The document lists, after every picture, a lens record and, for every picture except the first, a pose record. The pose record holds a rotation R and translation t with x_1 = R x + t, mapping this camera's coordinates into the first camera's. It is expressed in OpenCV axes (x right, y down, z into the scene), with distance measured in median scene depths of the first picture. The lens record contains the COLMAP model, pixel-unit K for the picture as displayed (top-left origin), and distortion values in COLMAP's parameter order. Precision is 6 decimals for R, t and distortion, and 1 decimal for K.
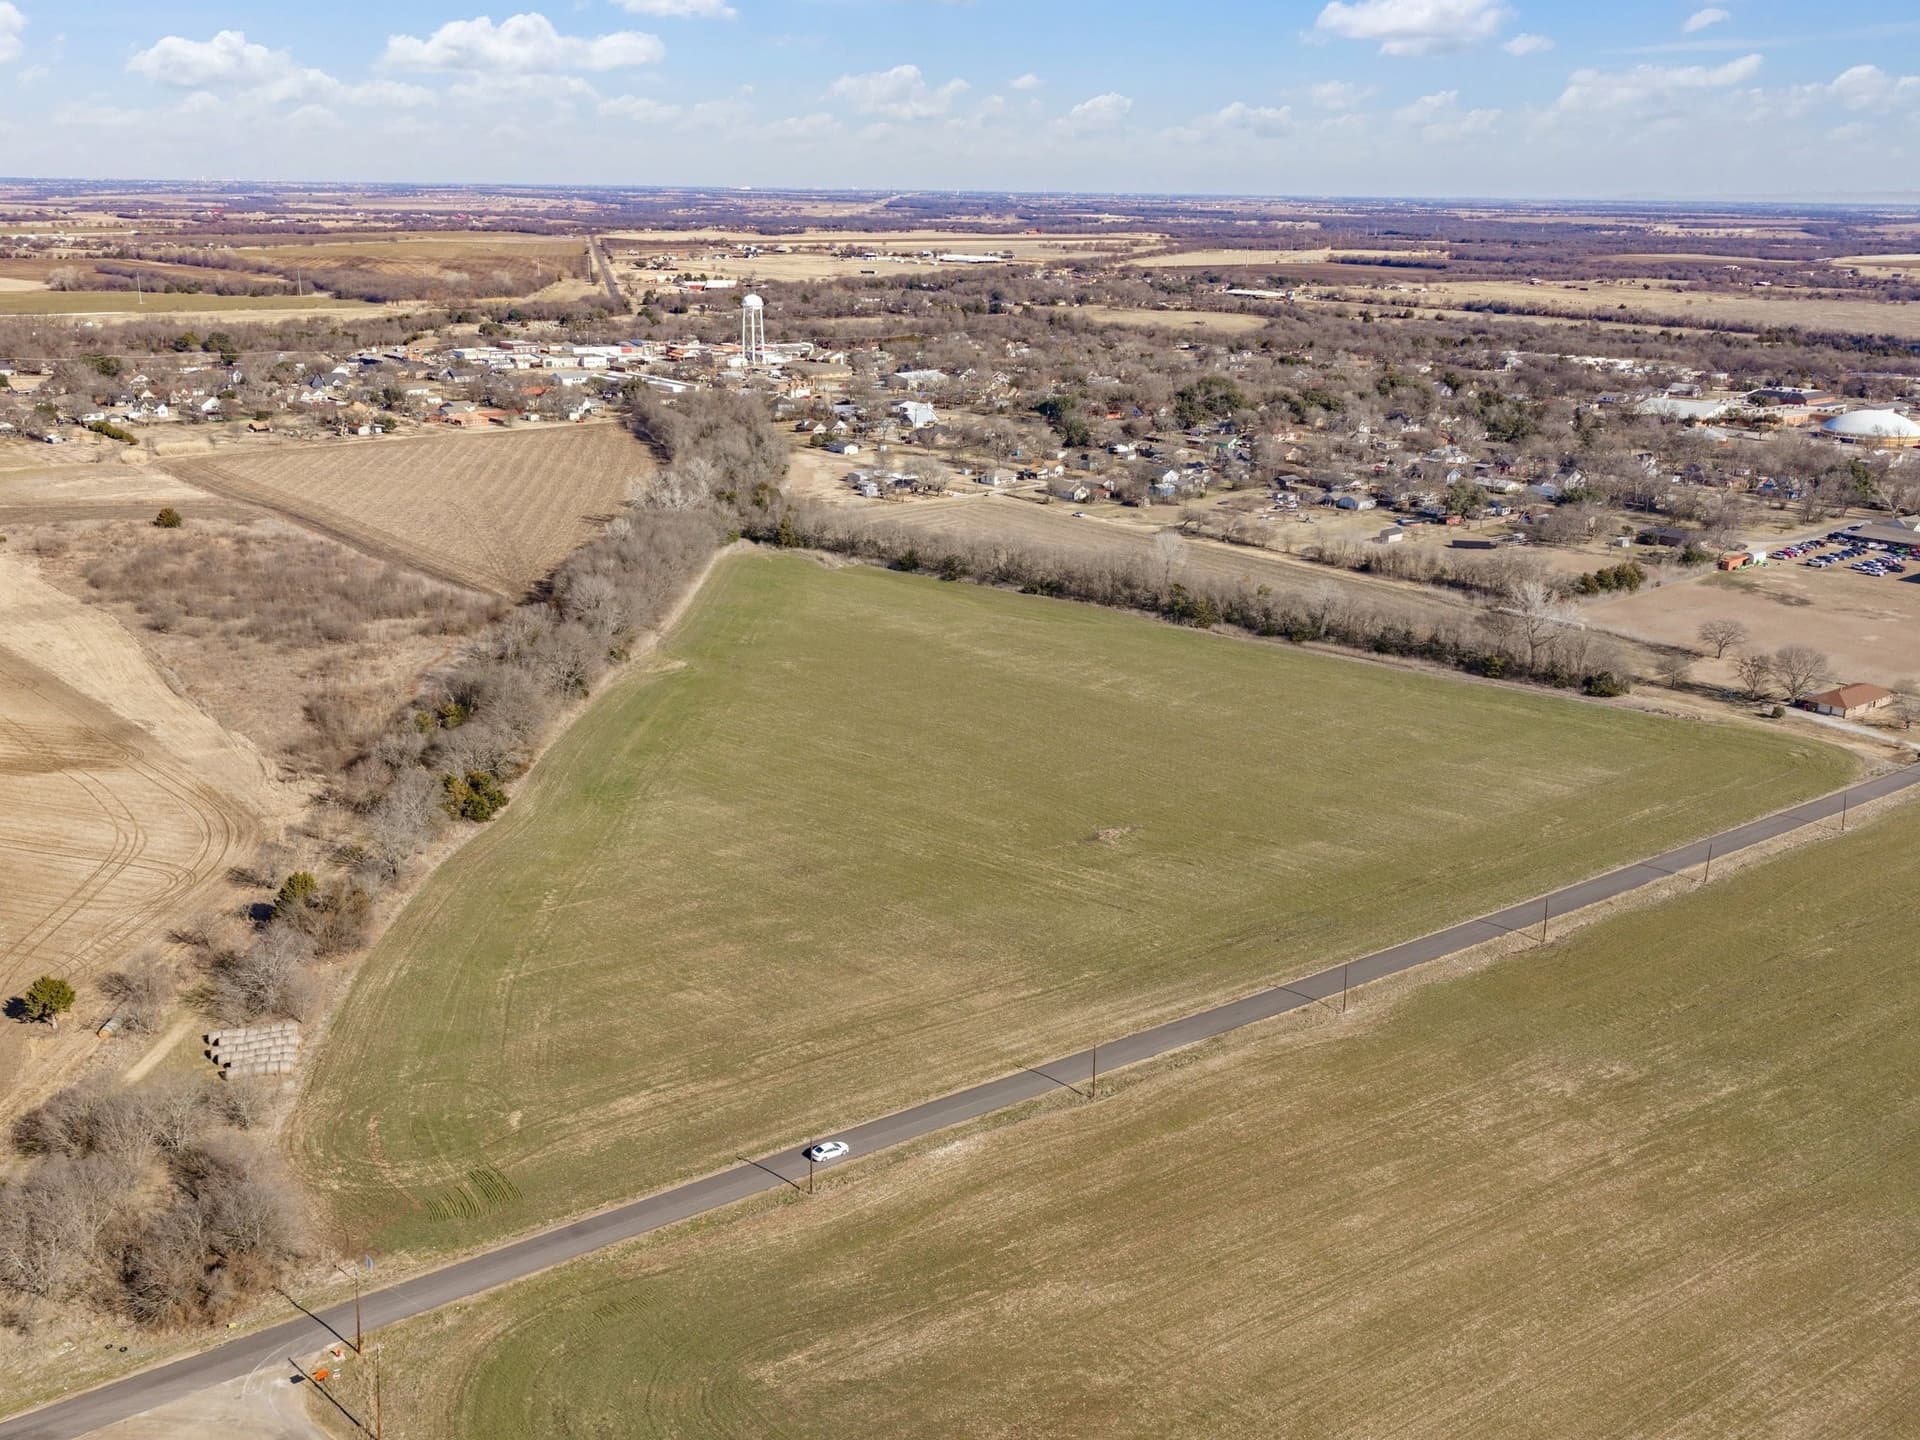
lens RADIAL K [[1777.6, 0, 960.0], [0, 1777.6, 720.0], [0, 0, 1]] dist [0.028413, -0.052130]
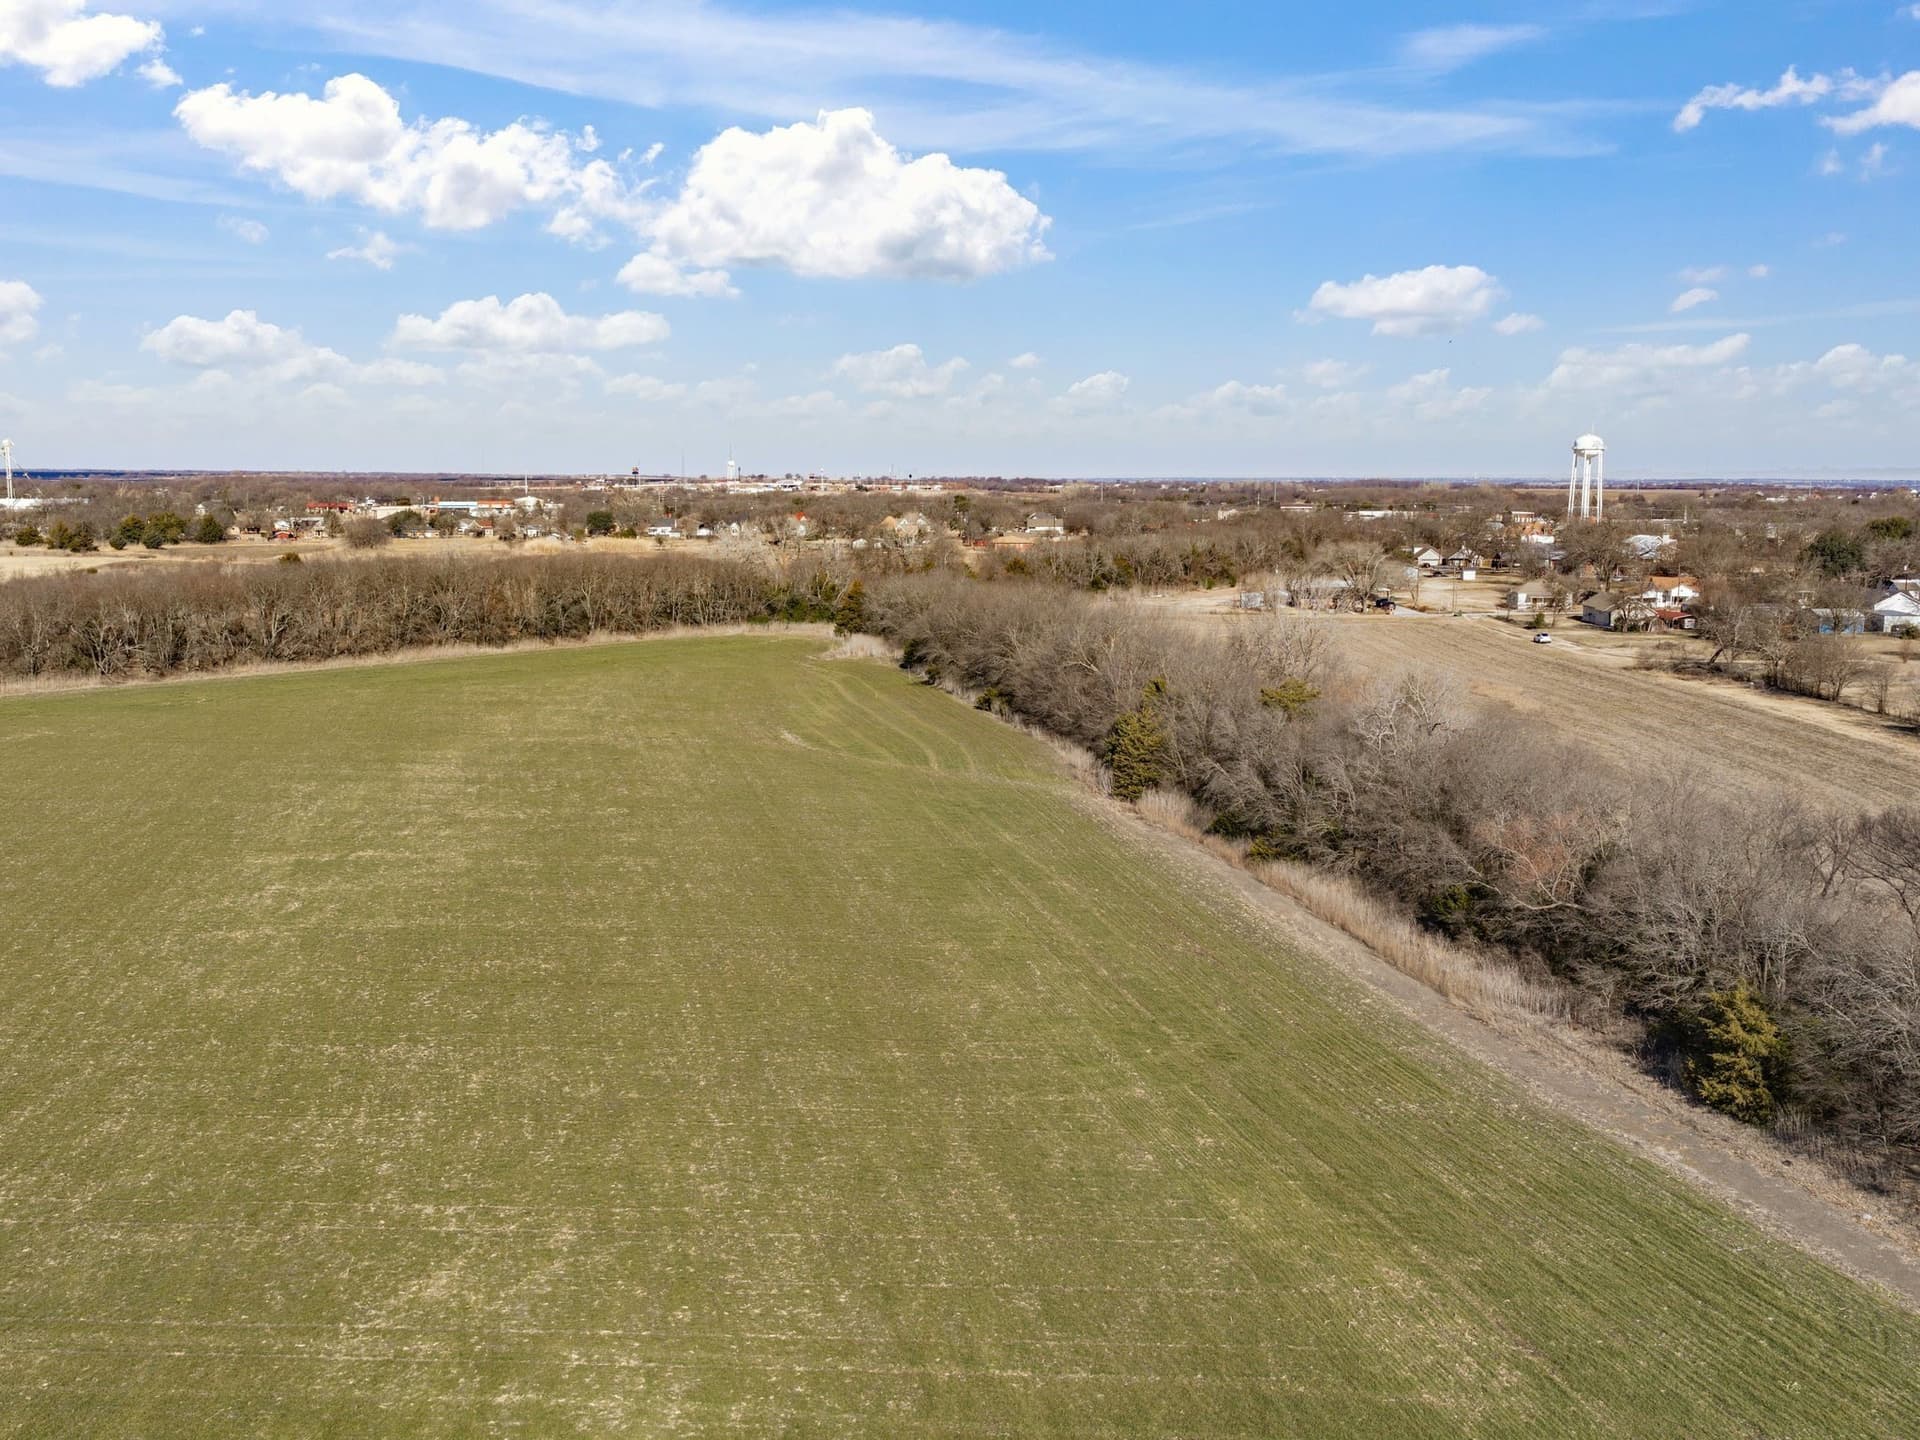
lens RADIAL K [[1777.6, 0, 960.0], [0, 1777.6, 720.0], [0, 0, 1]] dist [0.028413, -0.052130]
pose [[0.781103, 0.076577, -0.619689, 0.326343], [-0.176497, 0.979055, -0.101485, -0.028906], [0.598938, 0.188644, 0.778258, 0.750572]]
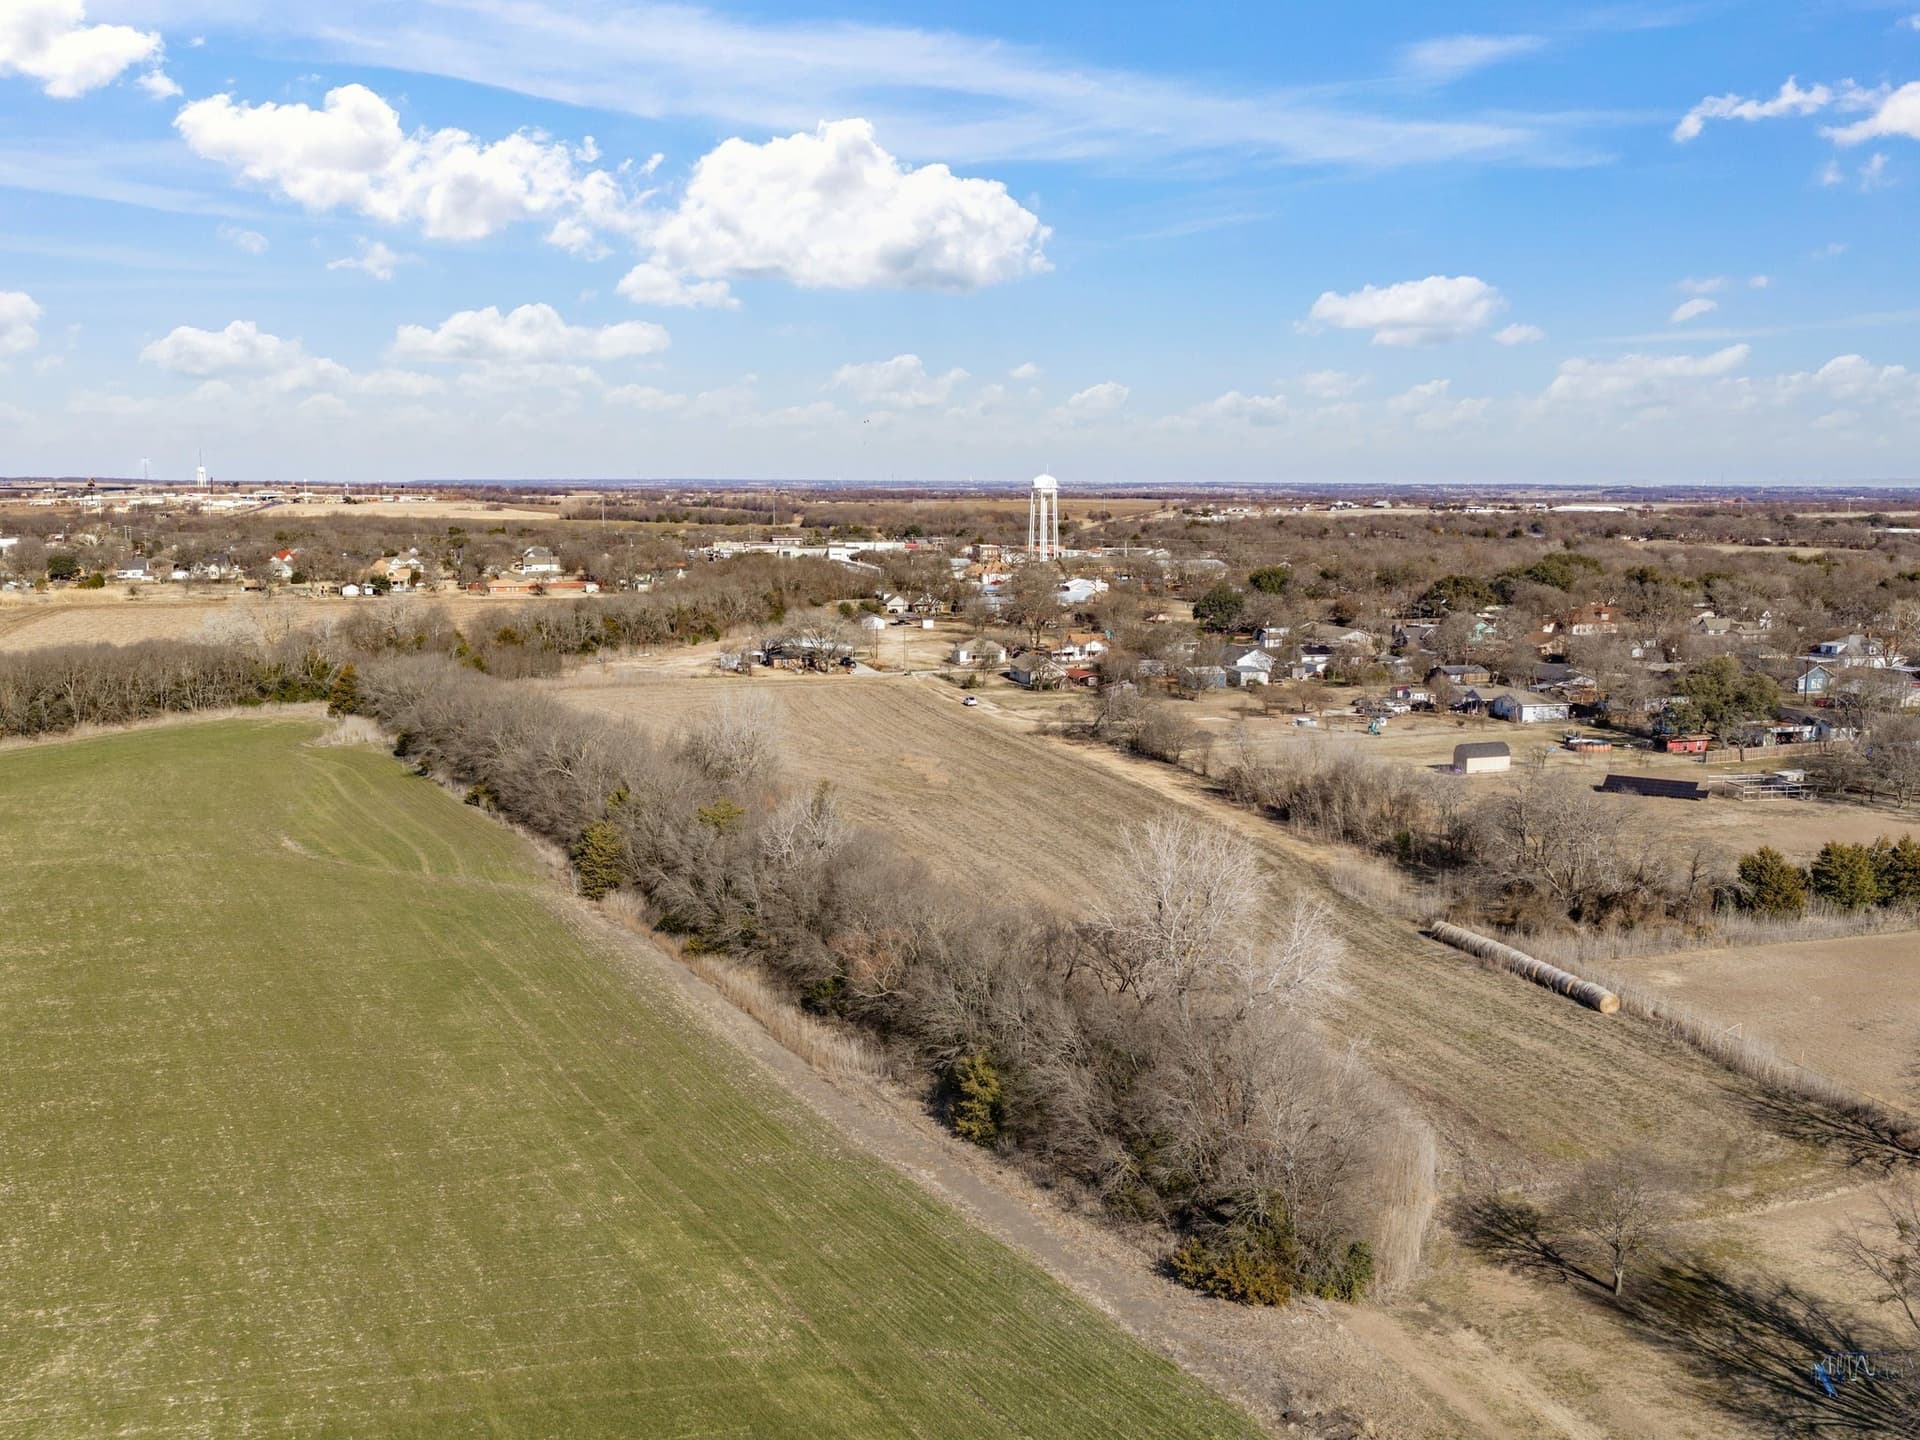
lens RADIAL K [[1777.6, 0, 960.0], [0, 1777.6, 720.0], [0, 0, 1]] dist [0.028413, -0.052130]
pose [[0.920356, 0.046300, -0.388332, 0.376990], [-0.108872, 0.984048, -0.140701, -0.046096], [0.375623, 0.171774, 0.910715, 0.688199]]
